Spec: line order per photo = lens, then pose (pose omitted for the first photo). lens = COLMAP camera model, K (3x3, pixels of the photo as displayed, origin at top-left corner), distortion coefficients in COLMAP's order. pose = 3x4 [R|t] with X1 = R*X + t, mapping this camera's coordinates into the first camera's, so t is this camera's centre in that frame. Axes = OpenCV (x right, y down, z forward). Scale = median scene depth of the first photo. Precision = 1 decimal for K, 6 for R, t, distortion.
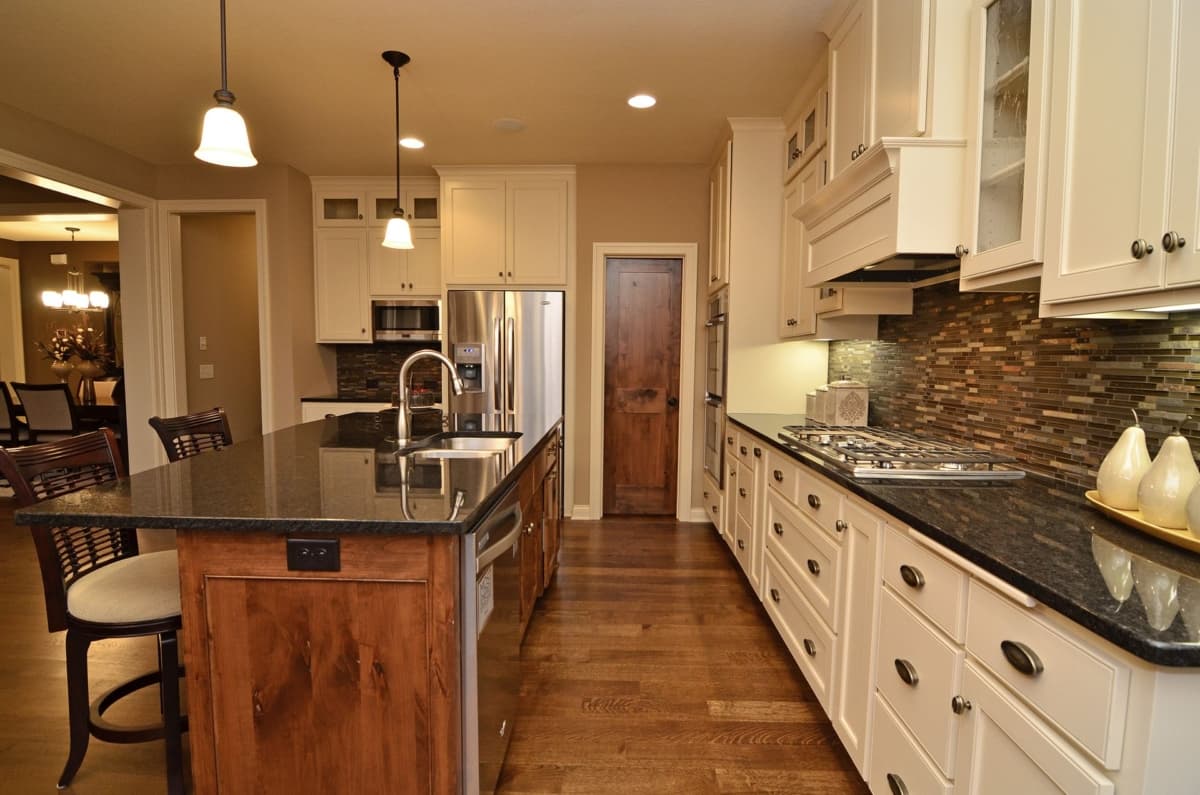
lens RADIAL K [[603.8, 0, 607.0], [0, 603.8, 406.1], [0, 0, 1]] dist [-0.008590, -0.008018]
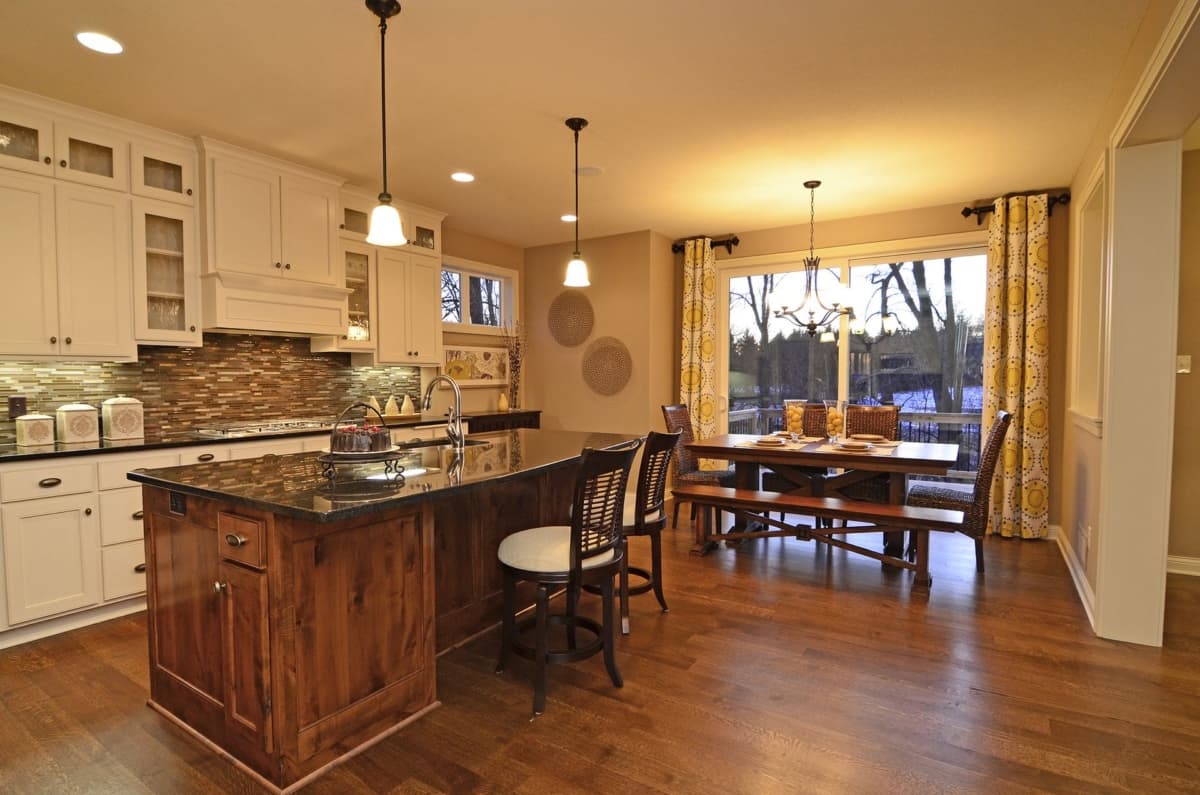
lens RADIAL K [[603.8, 0, 605.3], [0, 603.8, 406.1], [0, 0, 1]] dist [-0.008590, -0.008018]
pose [[-0.860493, -0.032693, 0.508412, -1.277227], [0.034261, 0.991966, 0.121774, -0.174747], [-0.508308, 0.122205, -0.852460, 1.964846]]
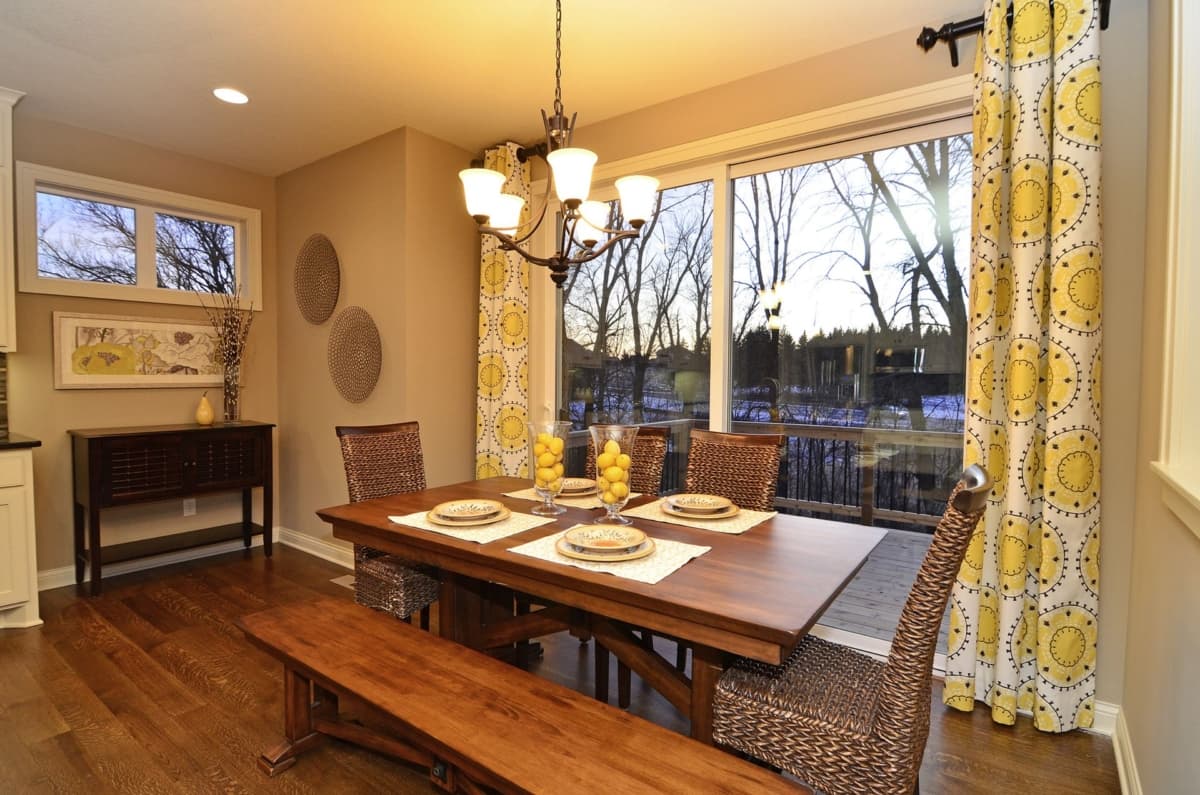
lens RADIAL K [[603.8, 0, 607.3], [0, 603.8, 402.6], [0, 0, 1]] dist [-0.008590, -0.008018]
pose [[-0.826238, -0.042085, 0.561746, -1.422134], [0.028257, 0.992854, 0.115944, -0.068760], [-0.562612, 0.111670, -0.819145, 0.657498]]
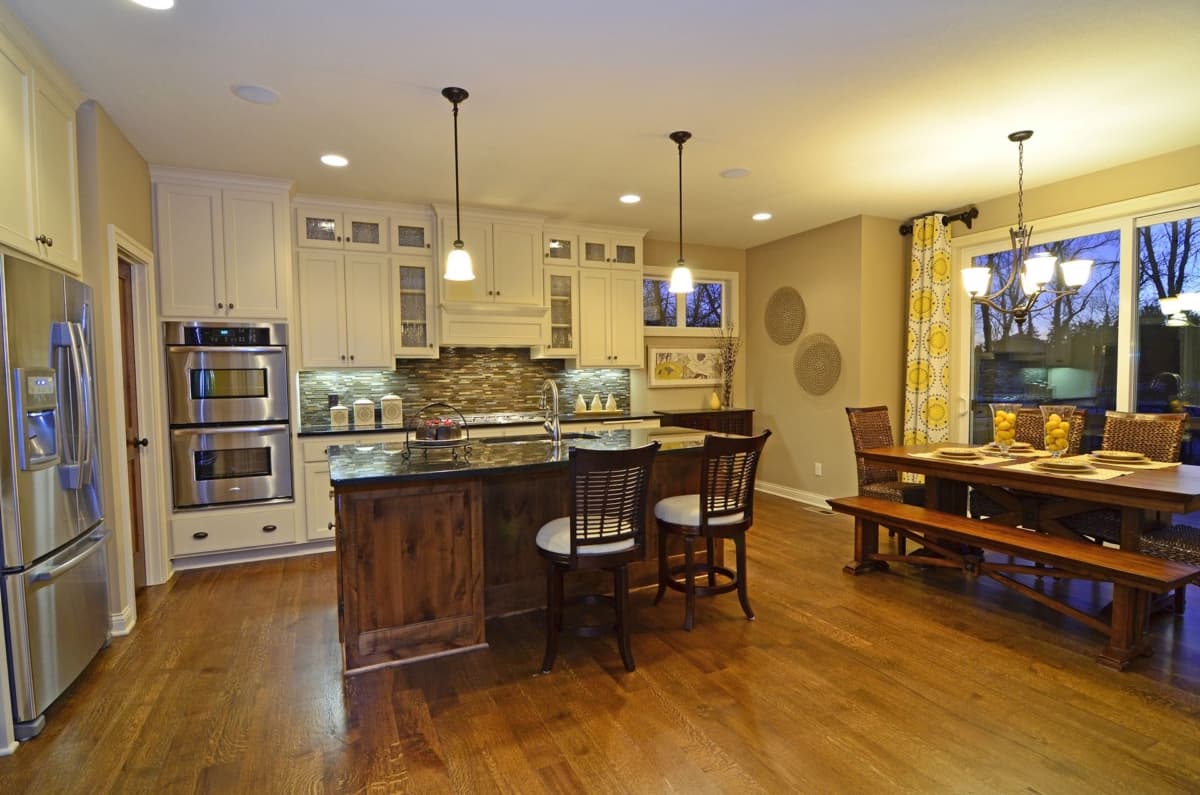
lens RADIAL K [[603.8, 0, 604.9], [0, 603.8, 397.9], [0, 0, 1]] dist [-0.008590, -0.008018]
pose [[-0.463717, -0.036409, 0.885235, -1.735736], [0.078992, 0.993477, 0.082240, -0.162985], [-0.882455, 0.108063, -0.457817, 1.616323]]
